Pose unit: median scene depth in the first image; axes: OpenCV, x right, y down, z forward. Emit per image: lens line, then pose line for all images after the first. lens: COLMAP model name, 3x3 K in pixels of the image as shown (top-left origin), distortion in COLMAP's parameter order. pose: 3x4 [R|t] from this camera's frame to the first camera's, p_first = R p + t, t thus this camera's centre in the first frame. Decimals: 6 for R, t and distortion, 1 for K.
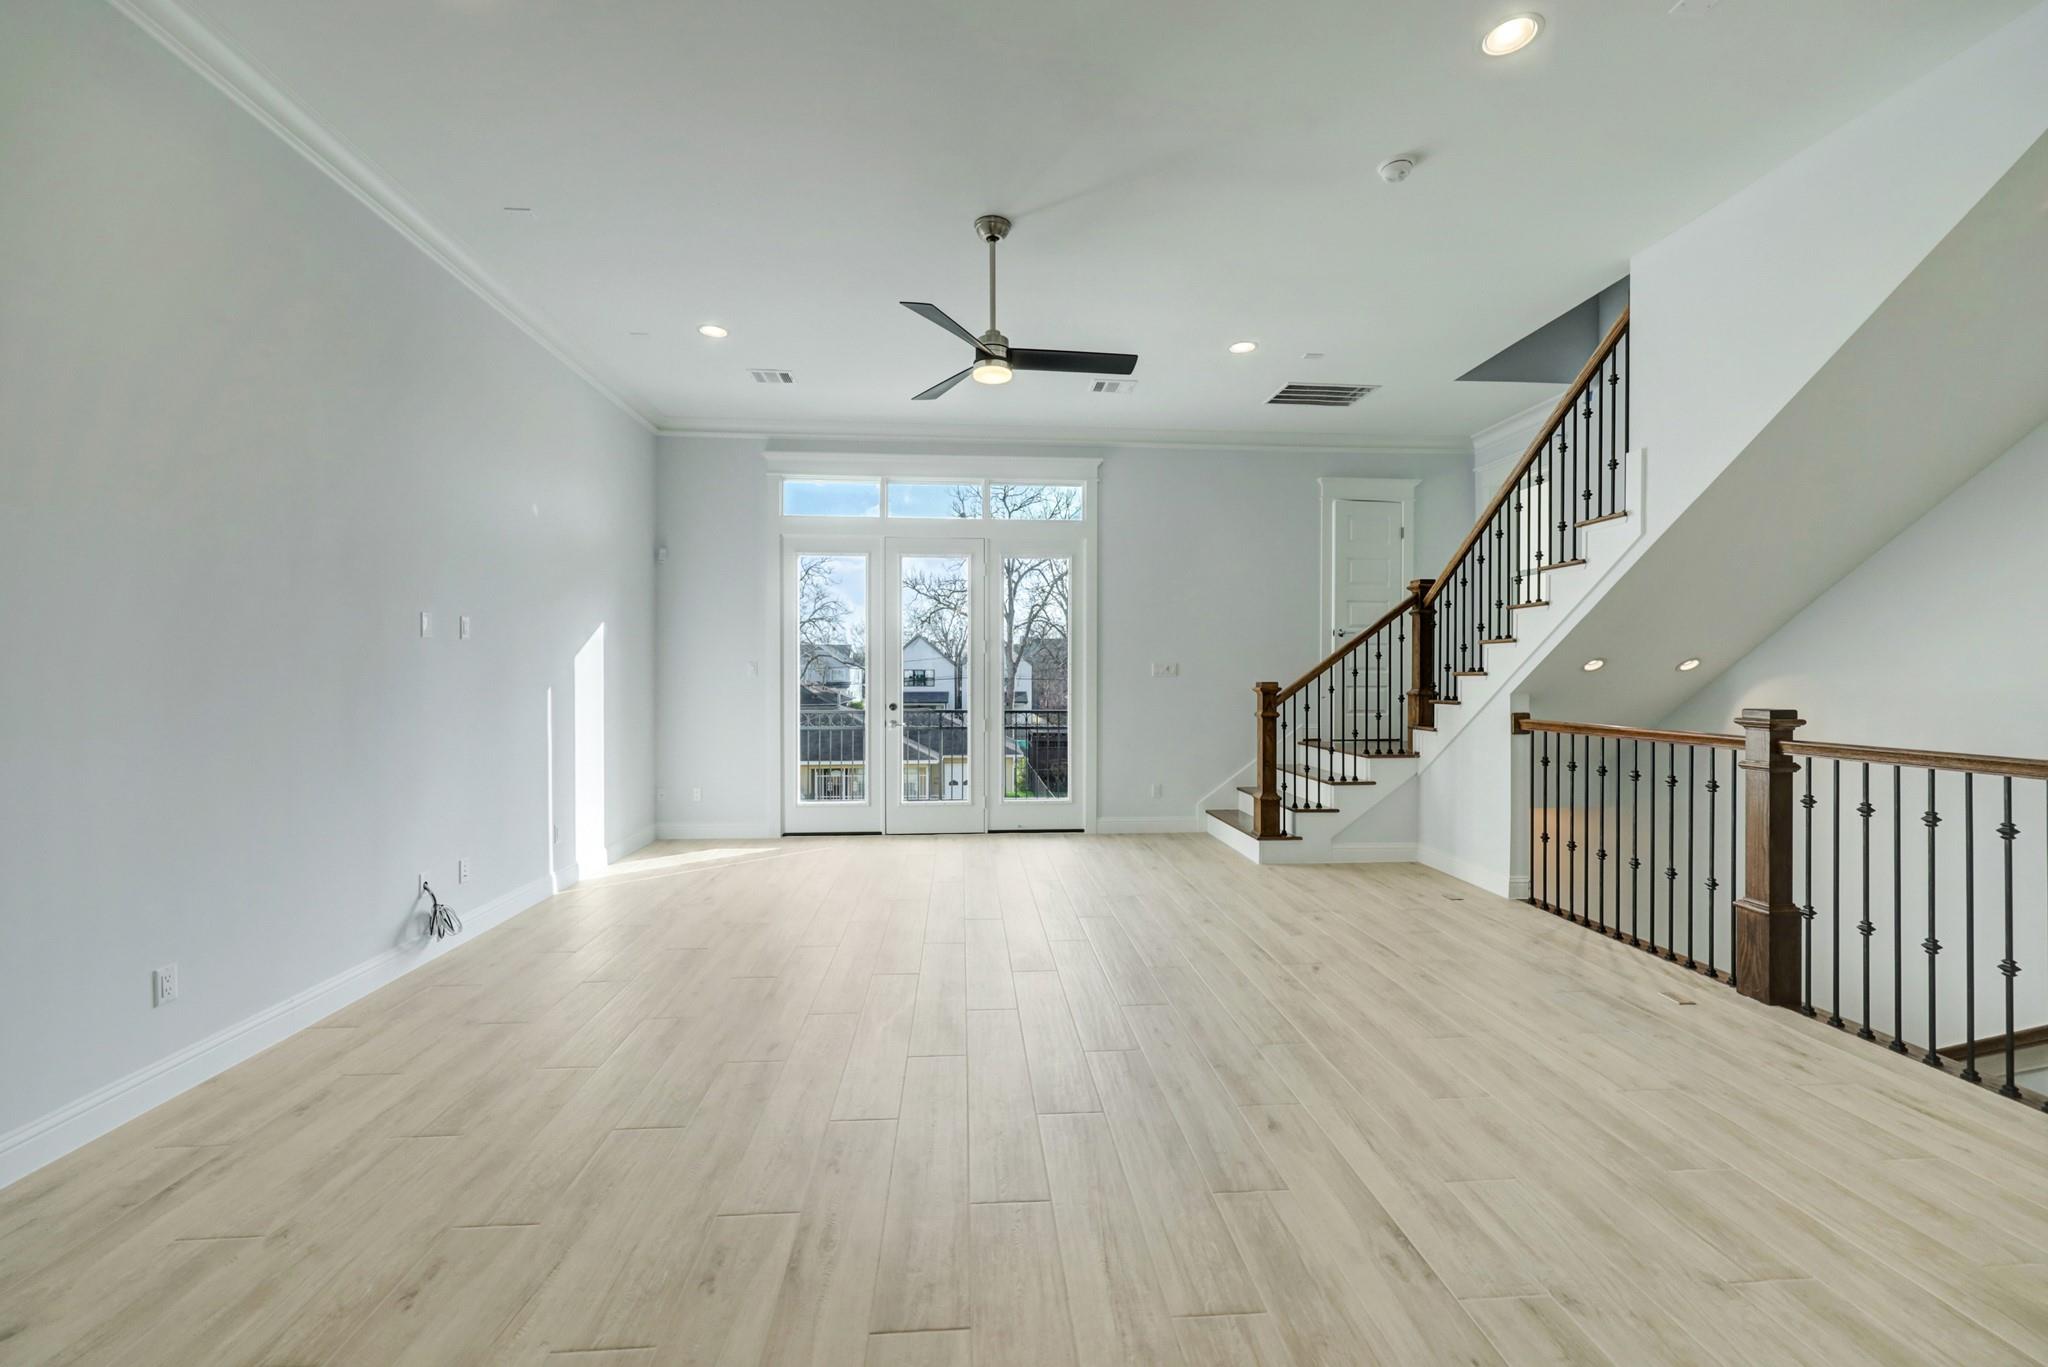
lens RADIAL K [[822.6, 0, 1030.1], [0, 822.6, 678.3], [0, 0, 1]] dist [-0.001696, -0.000037]
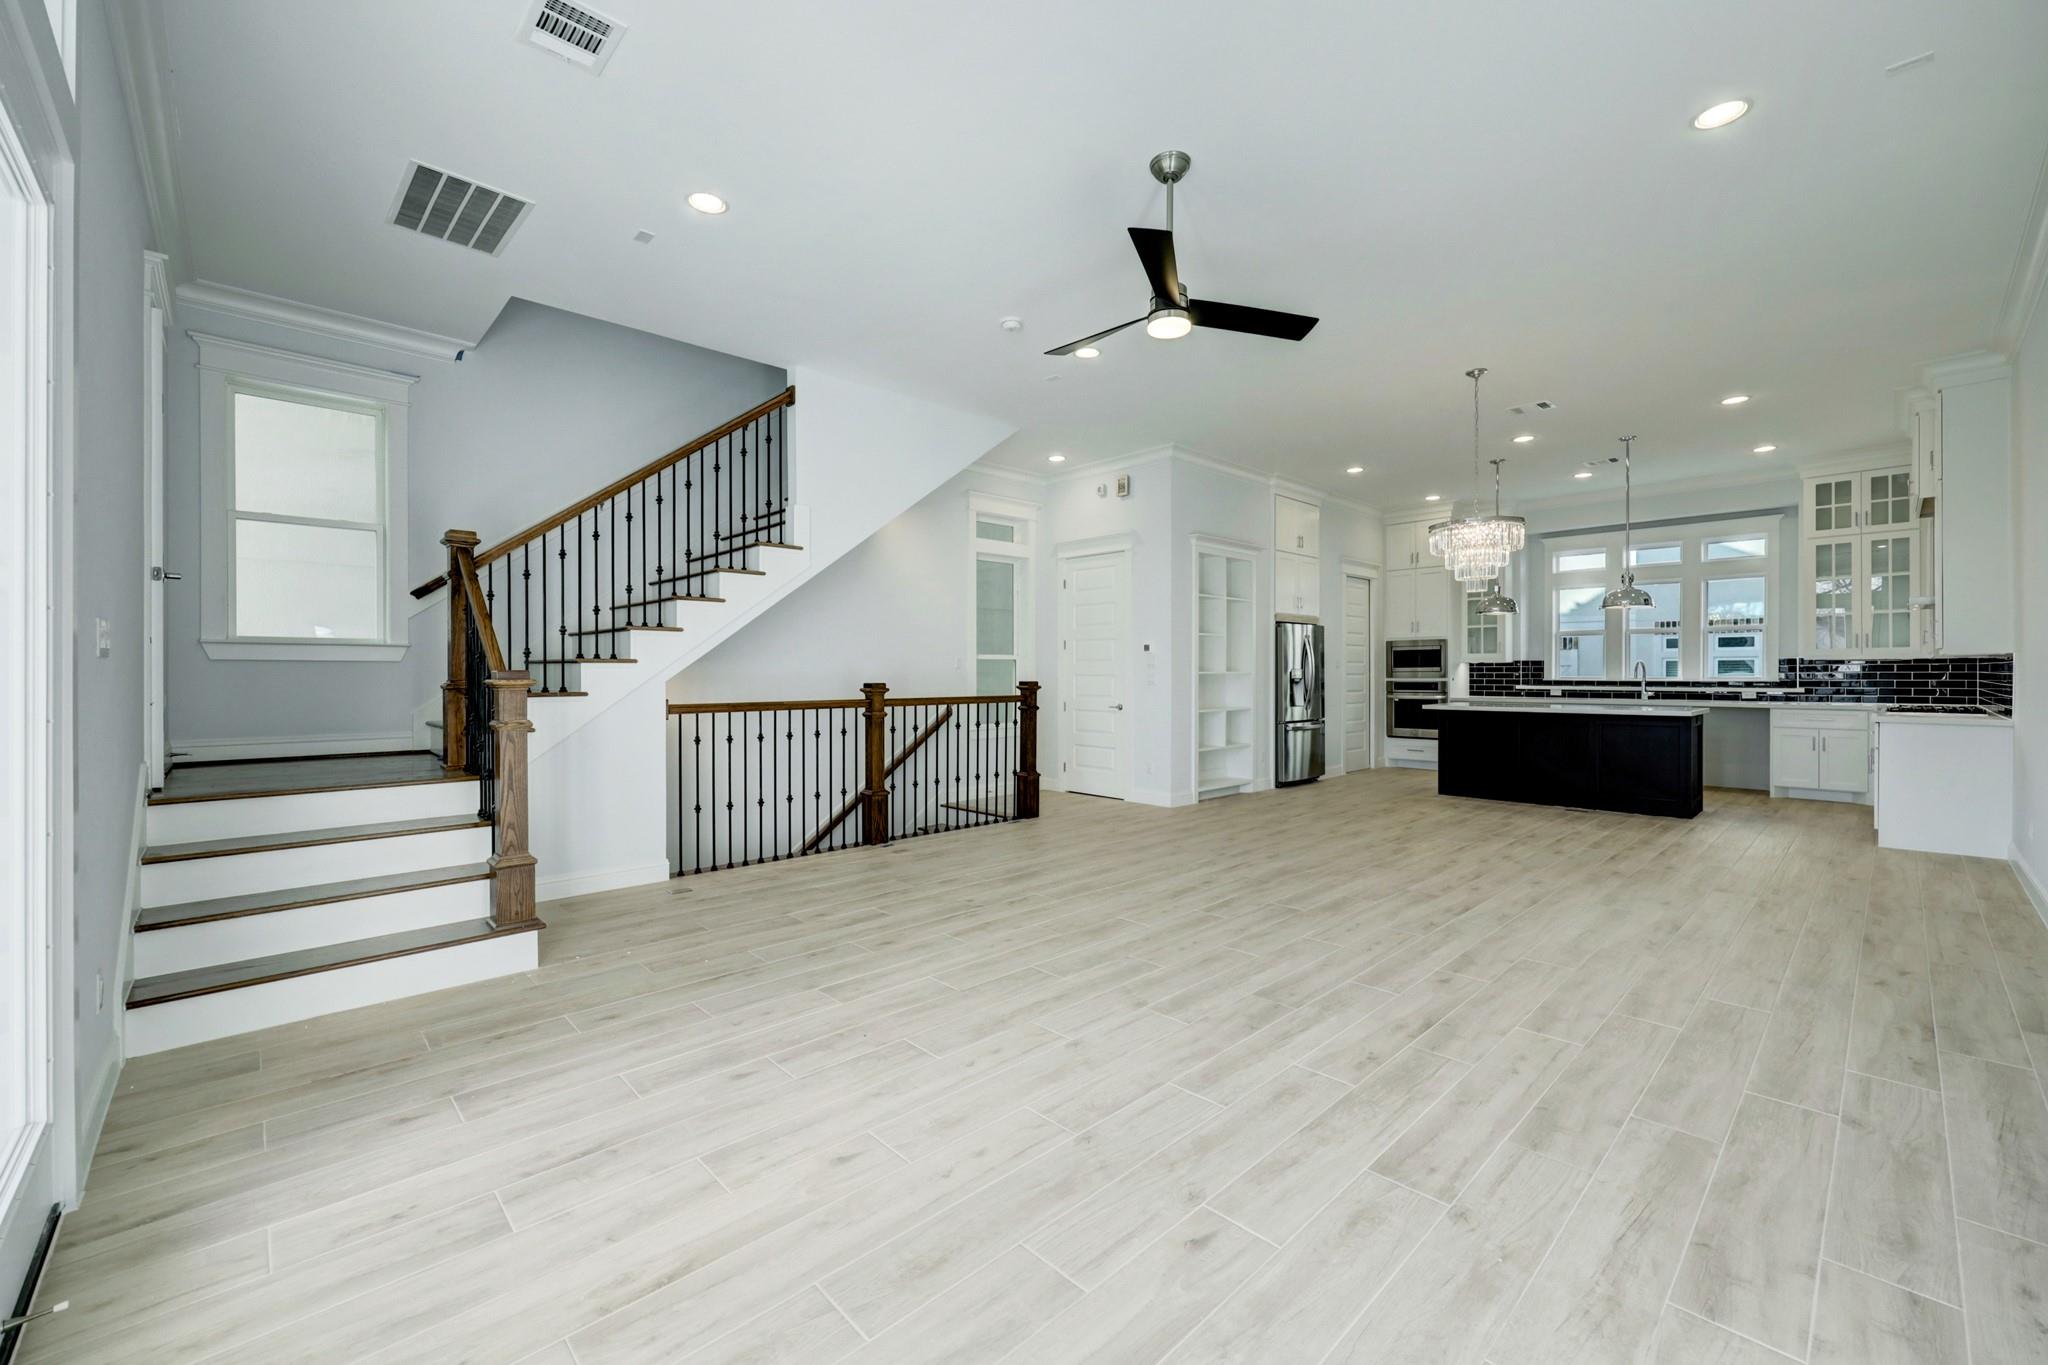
lens RADIAL K [[822.6, 0, 1030.1], [0, 822.6, 677.3], [0, 0, 1]] dist [-0.001696, -0.000037]
pose [[-0.628227, -0.004744, 0.778015, -0.479413], [0.005596, 0.999928, 0.010616, 0.005196], [-0.778010, 0.011023, -0.628156, 1.235244]]
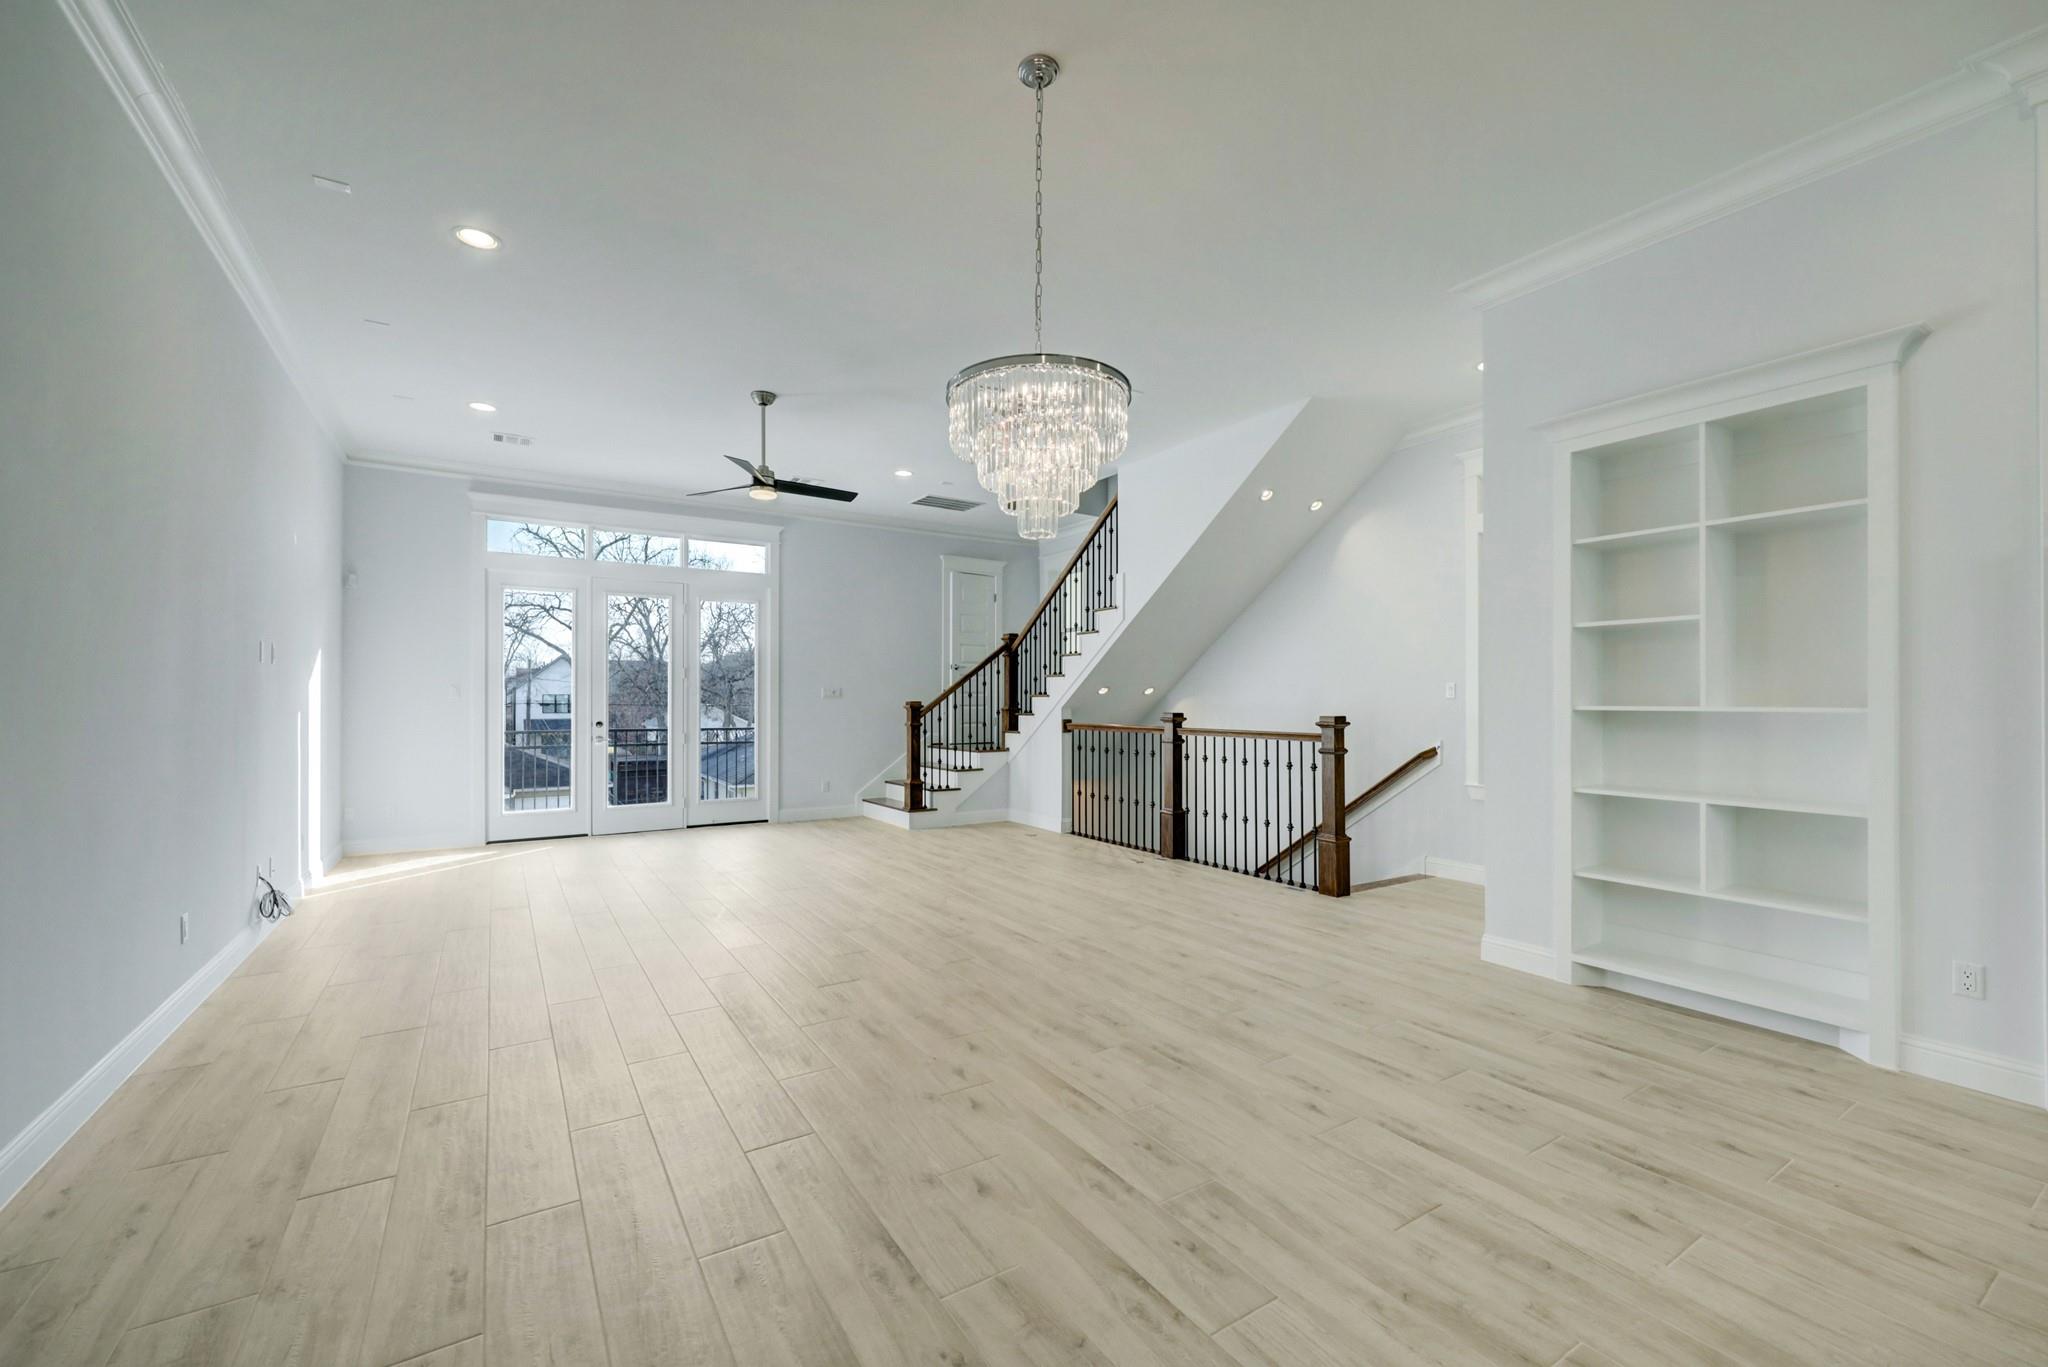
lens RADIAL K [[829.8, 0, 1032.0], [0, 829.8, 694.7], [0, 0, 1]] dist [-0.000199, -0.000042]
pose [[0.879296, 0.002182, 0.476270, -0.245175], [0.002770, 0.999949, -0.009695, 0.007932], [-0.476267, 0.009844, 0.879245, -0.410463]]
